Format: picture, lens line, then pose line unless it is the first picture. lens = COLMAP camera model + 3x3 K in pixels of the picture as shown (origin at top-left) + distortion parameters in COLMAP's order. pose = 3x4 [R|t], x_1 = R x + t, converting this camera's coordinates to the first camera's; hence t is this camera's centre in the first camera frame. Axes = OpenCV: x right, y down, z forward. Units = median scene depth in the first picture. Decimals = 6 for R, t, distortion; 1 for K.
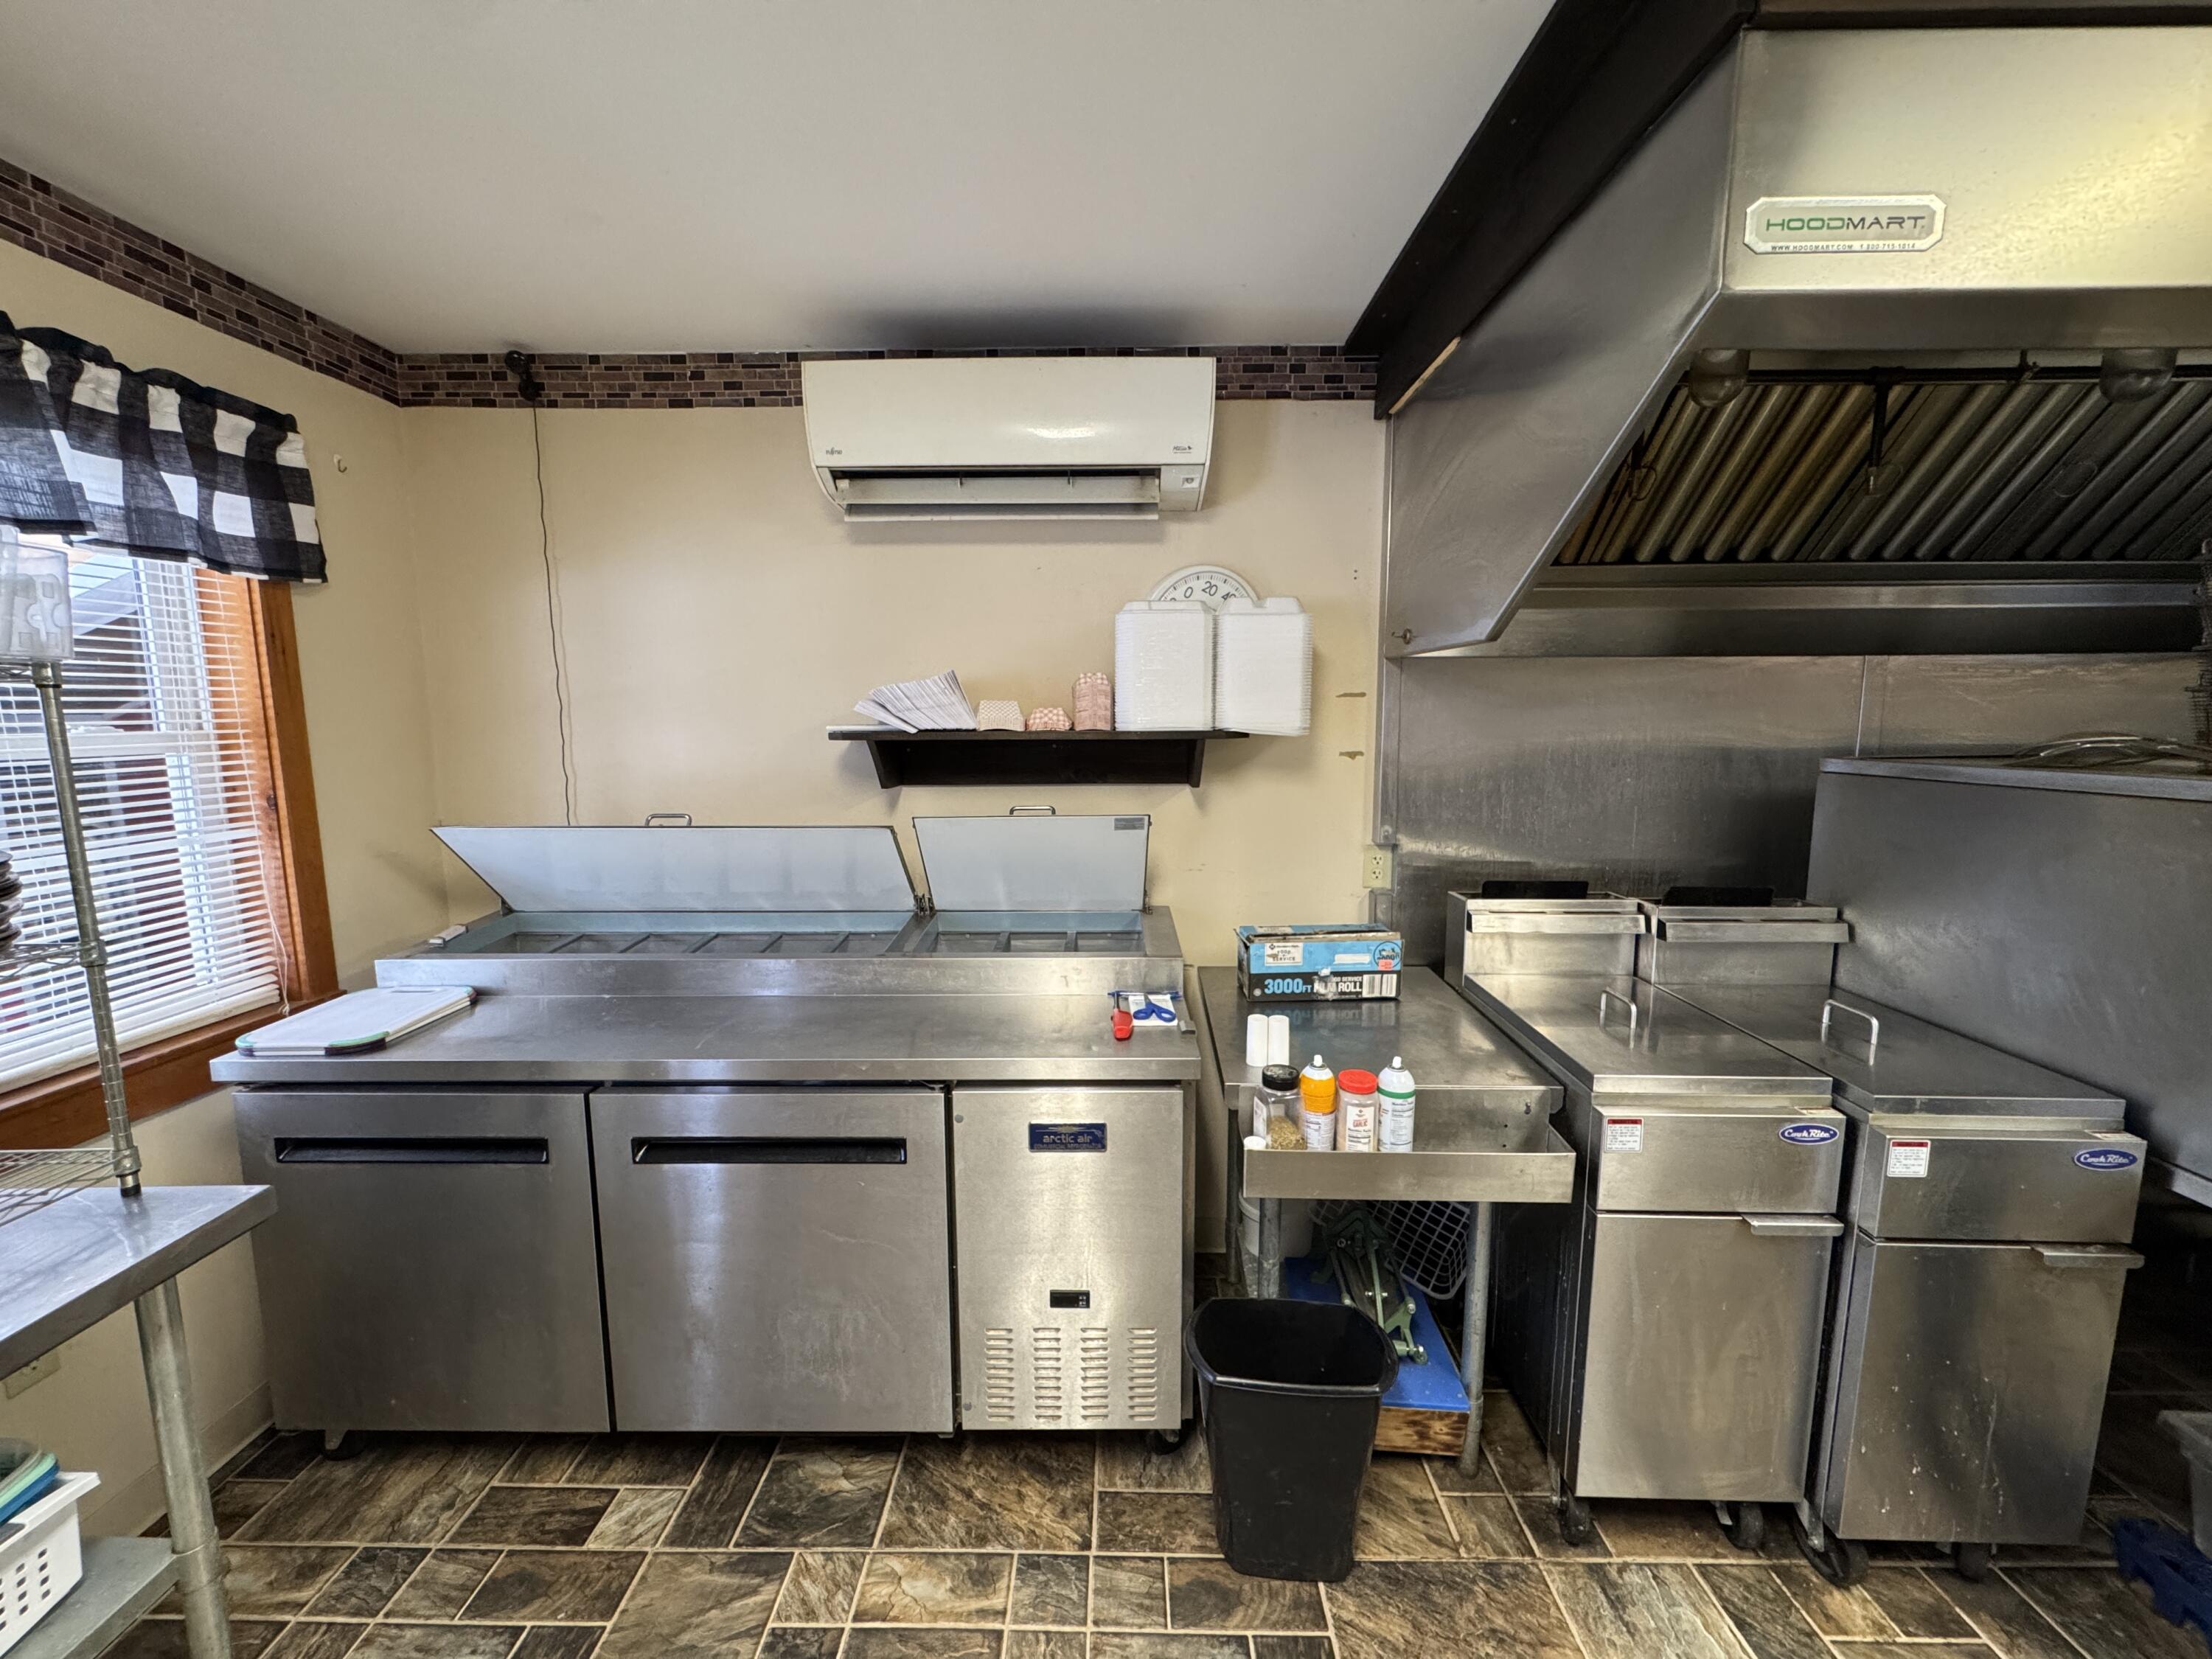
lens RADIAL K [[885.9, 0, 1108.9], [0, 885.9, 828.1], [0, 0, 1]] dist [-0.005106, 0.000613]
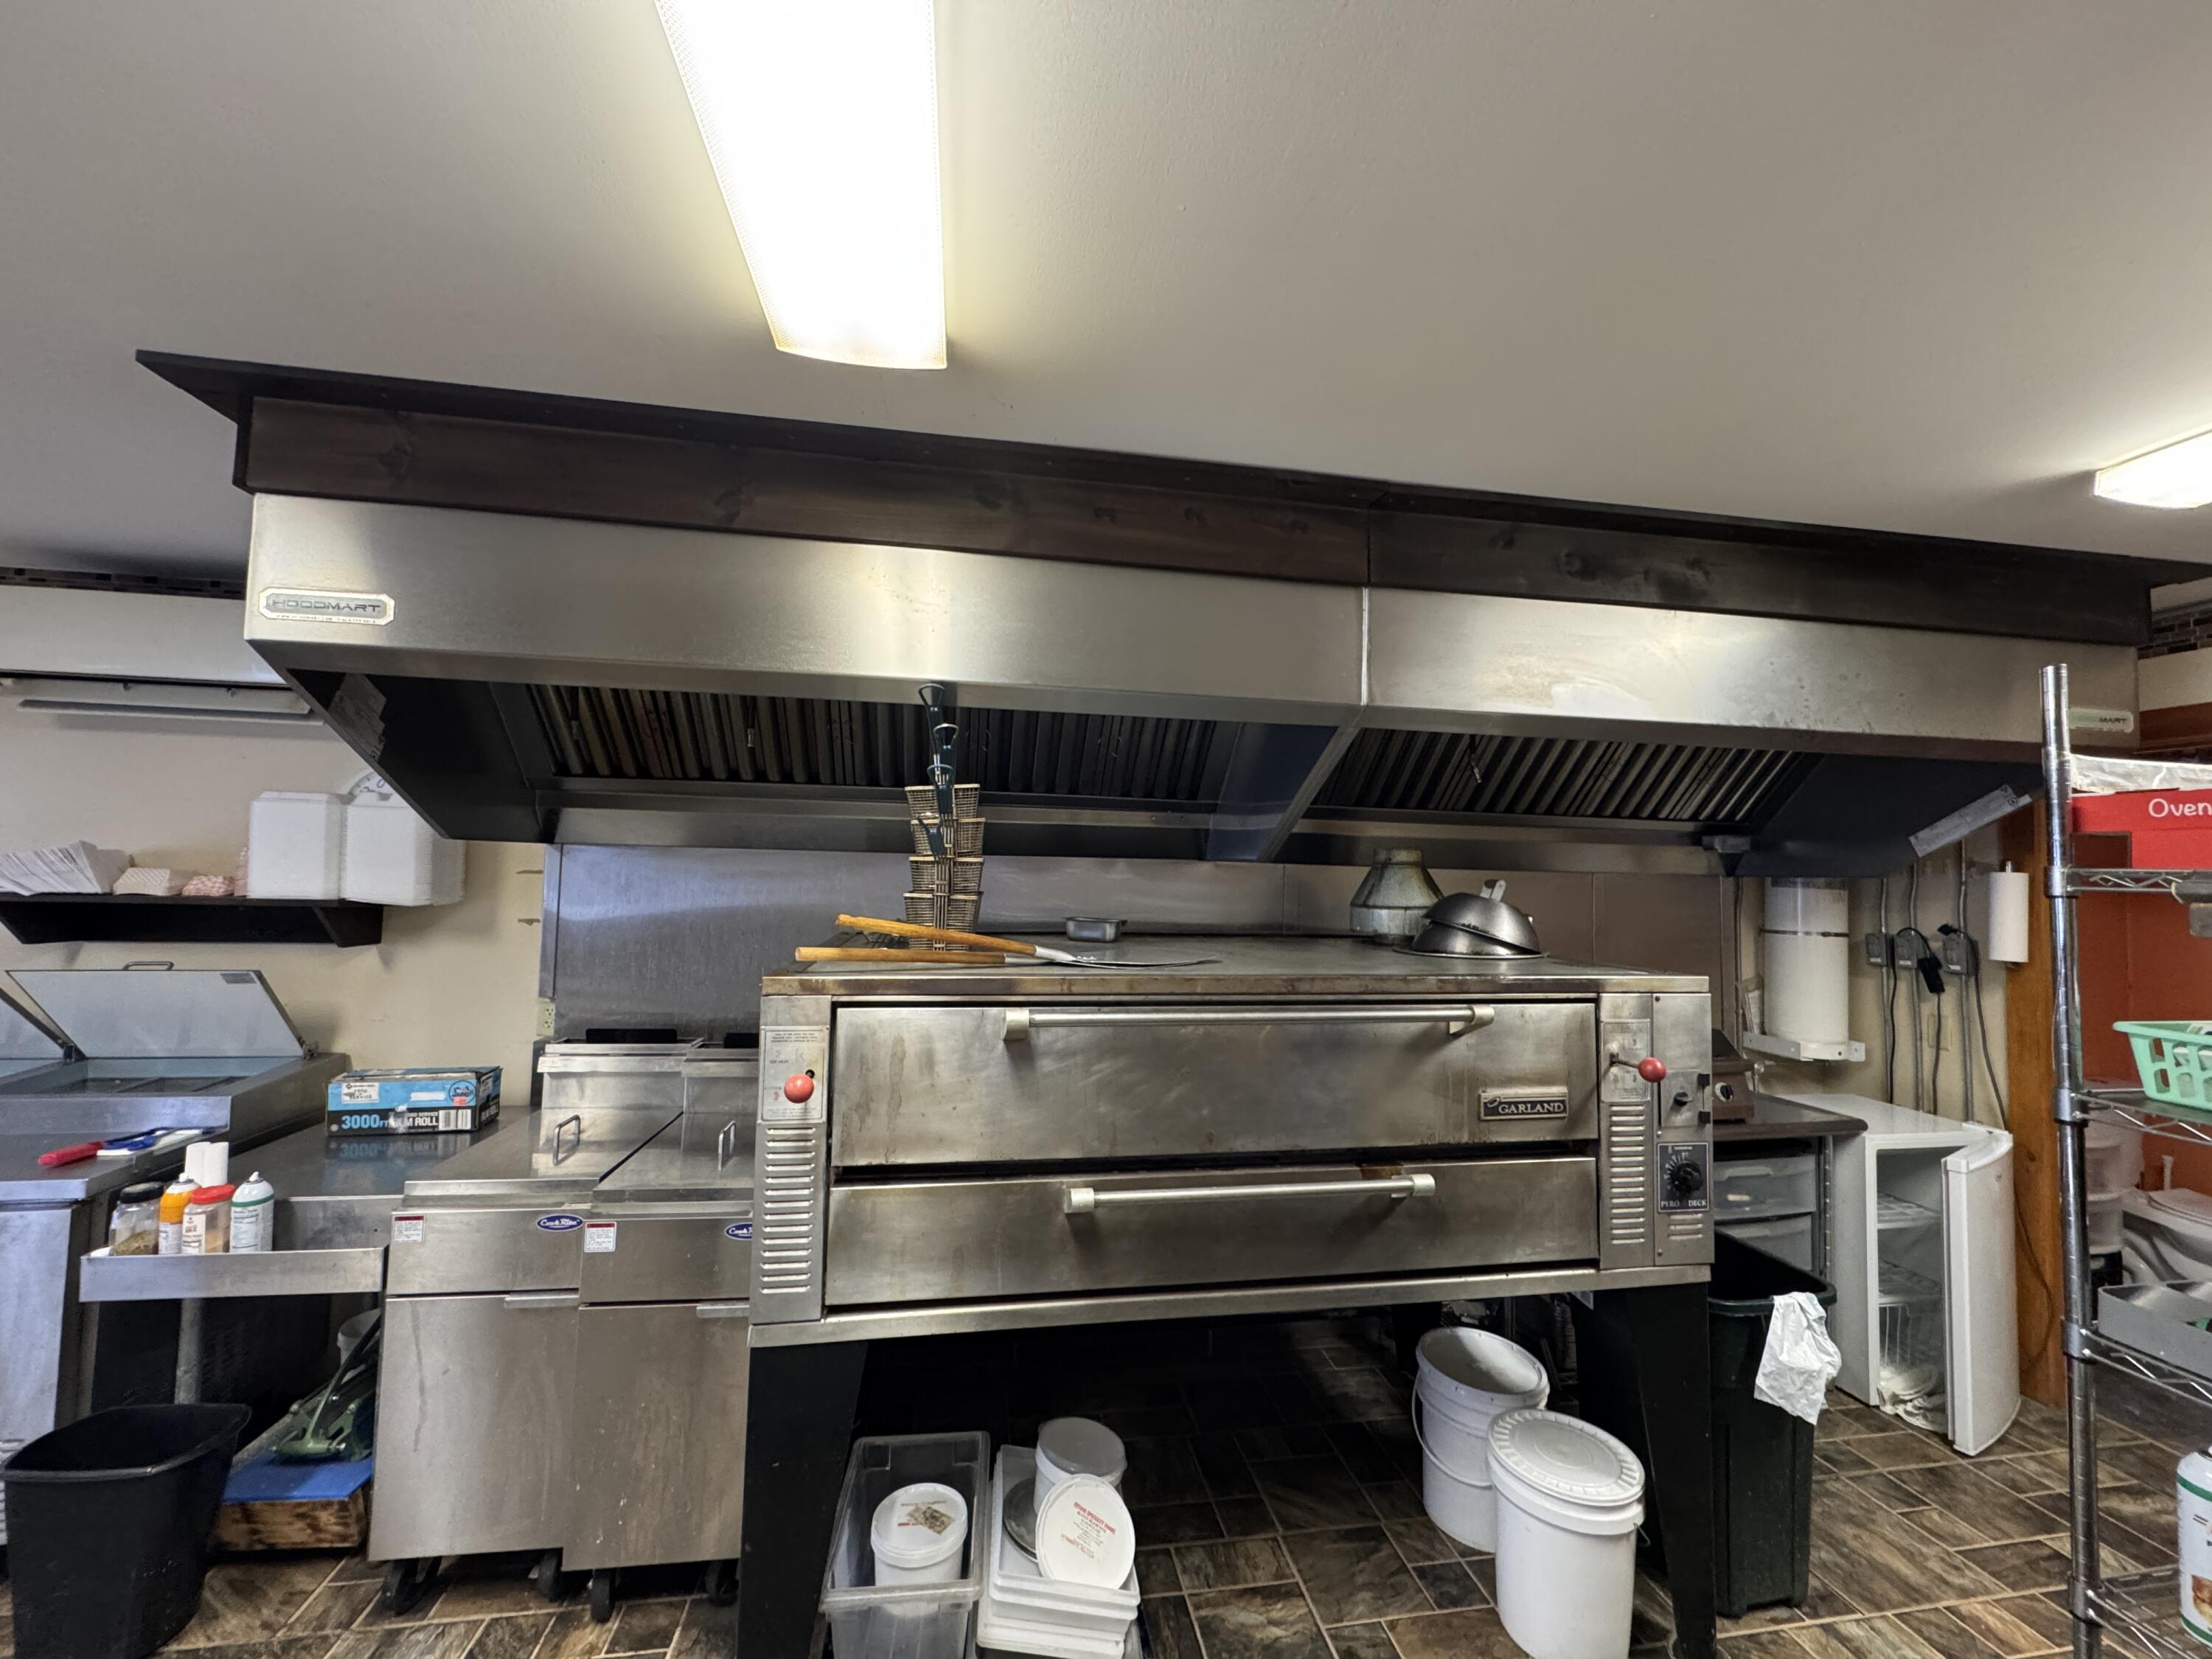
lens RADIAL K [[885.9, 0, 1108.5], [0, 885.9, 826.9], [0, 0, 1]] dist [-0.005106, 0.000613]
pose [[0.982868, 0.038778, 0.180187, 1.001121], [-0.006512, 0.984313, -0.176312, -0.004253], [-0.184197, 0.172118, 0.967702, -0.389173]]
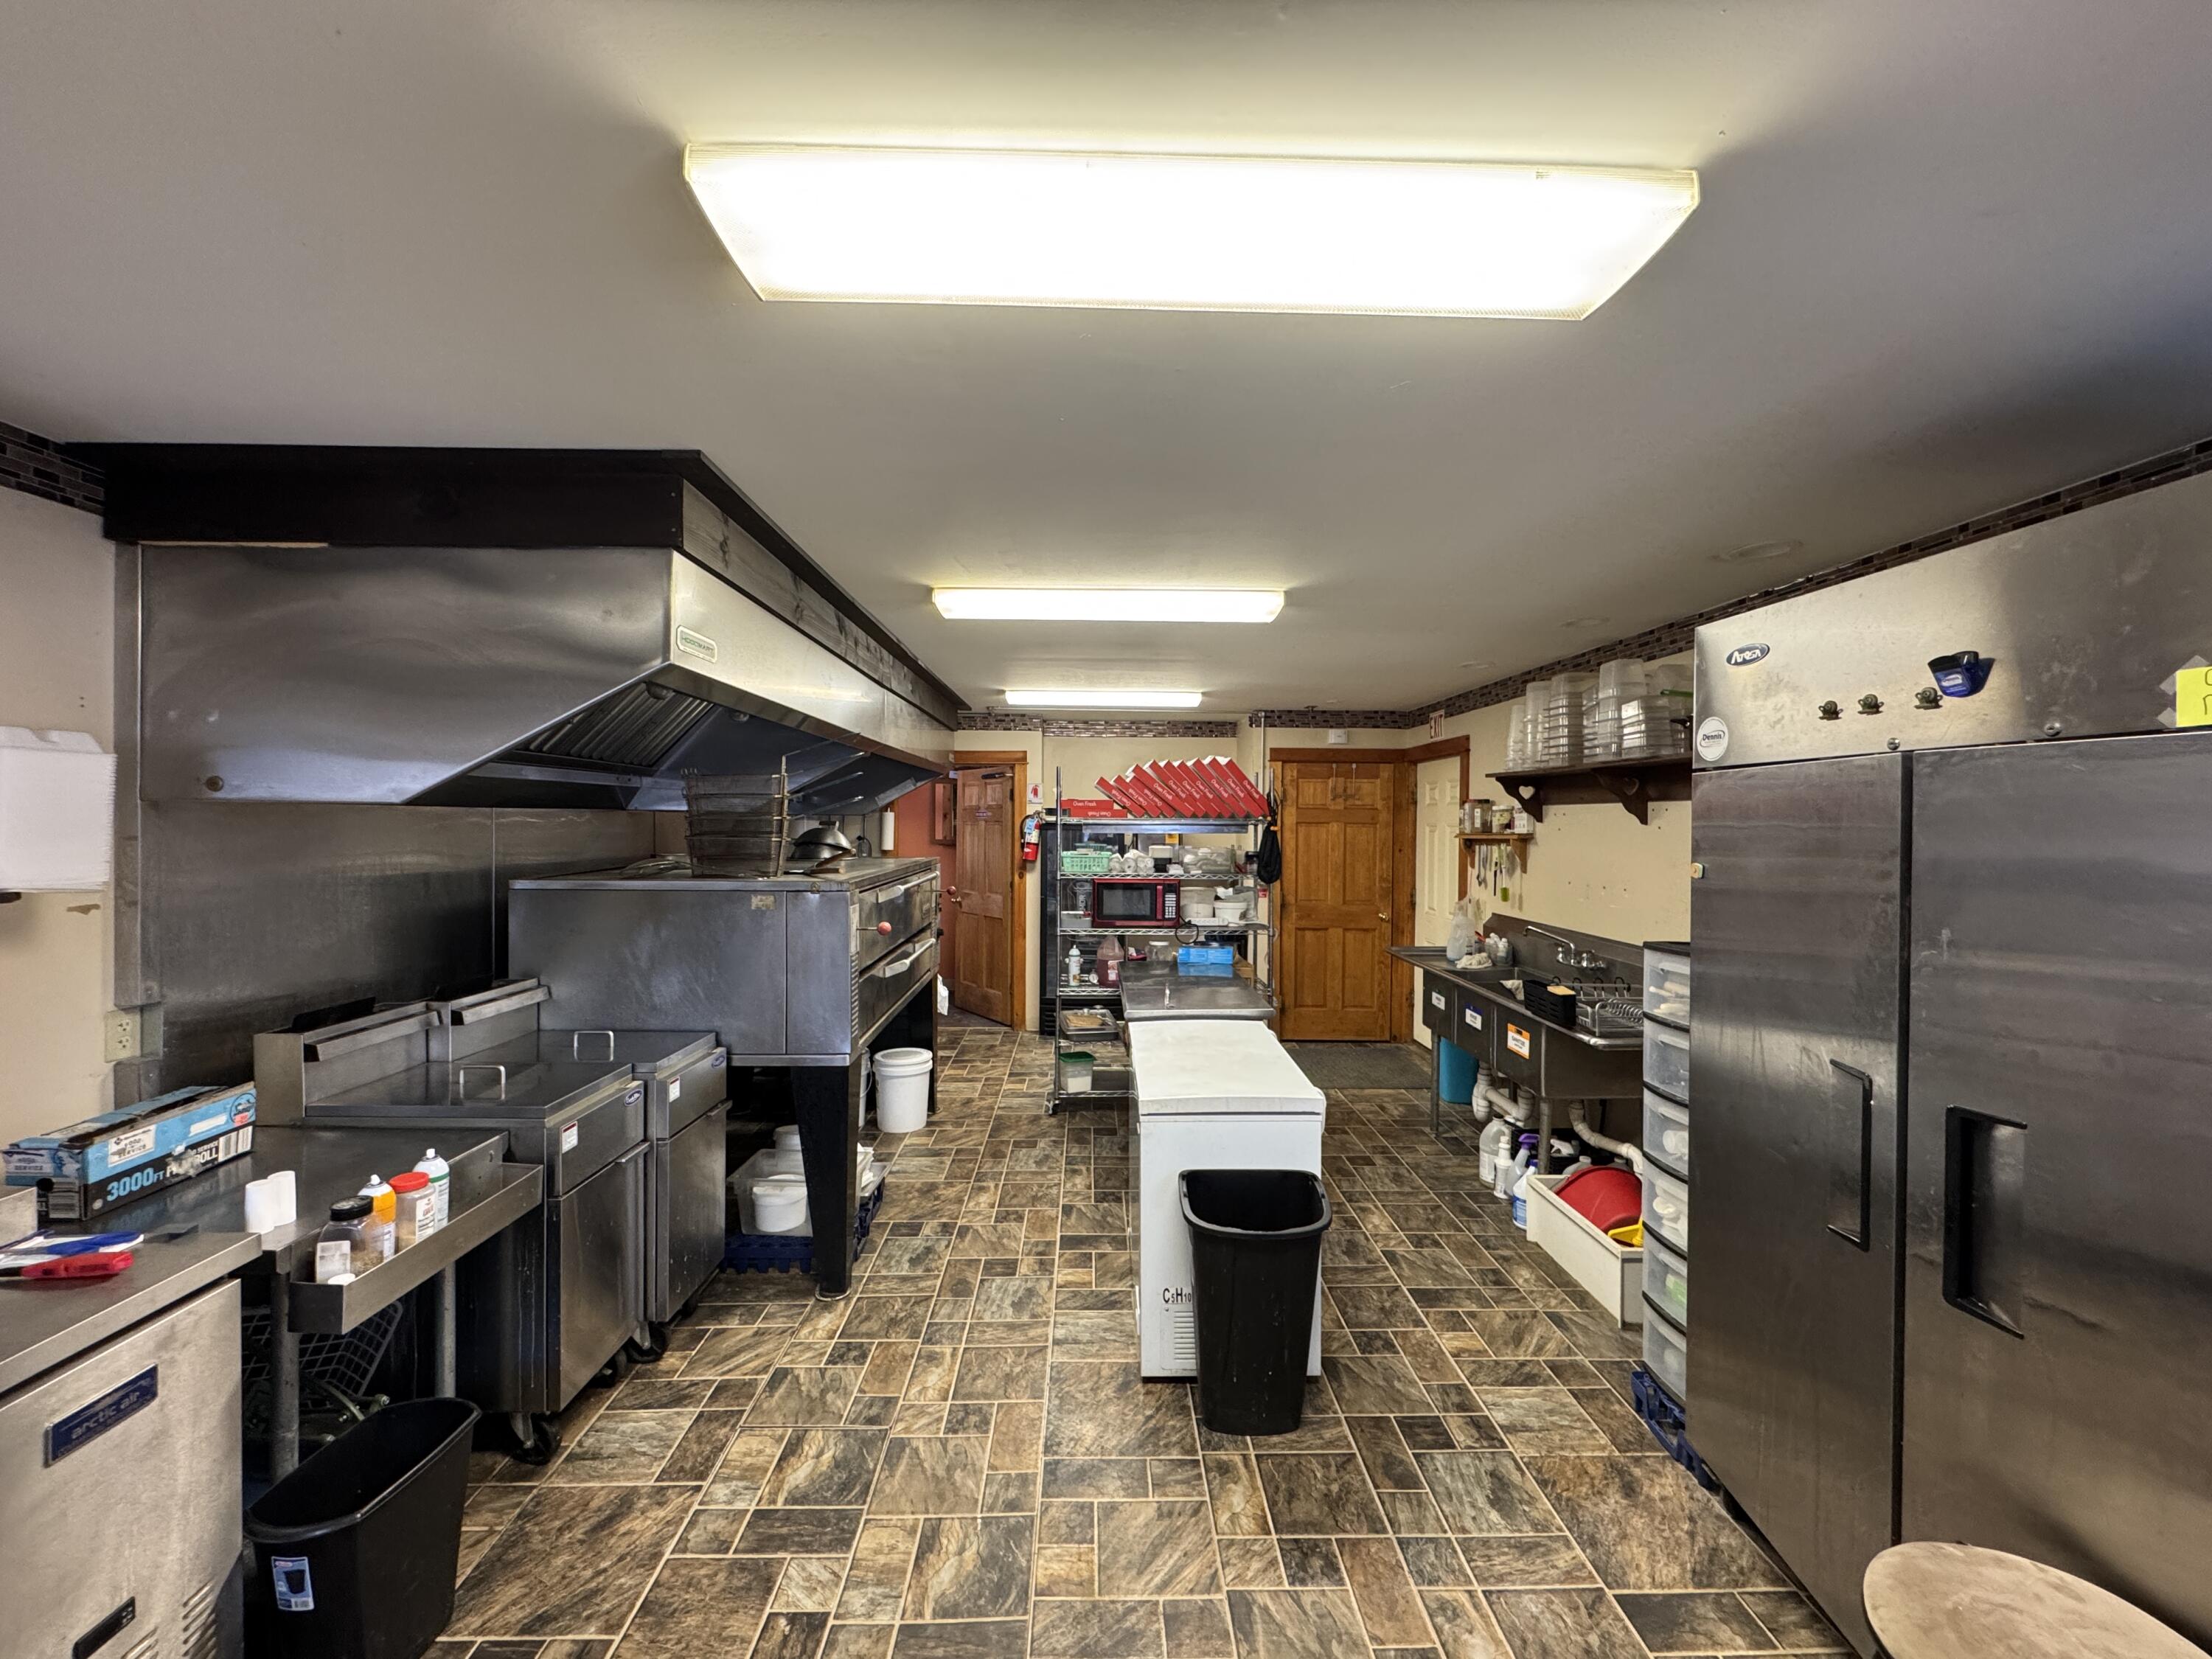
lens RADIAL K [[885.9, 0, 1108.0], [0, 885.9, 825.8], [0, 0, 1]] dist [-0.005106, 0.000613]
pose [[-0.036591, -0.001268, 0.999330, -0.734518], [0.117425, 0.993066, 0.005559, -0.063039], [-0.992407, 0.117550, -0.036188, 0.057744]]
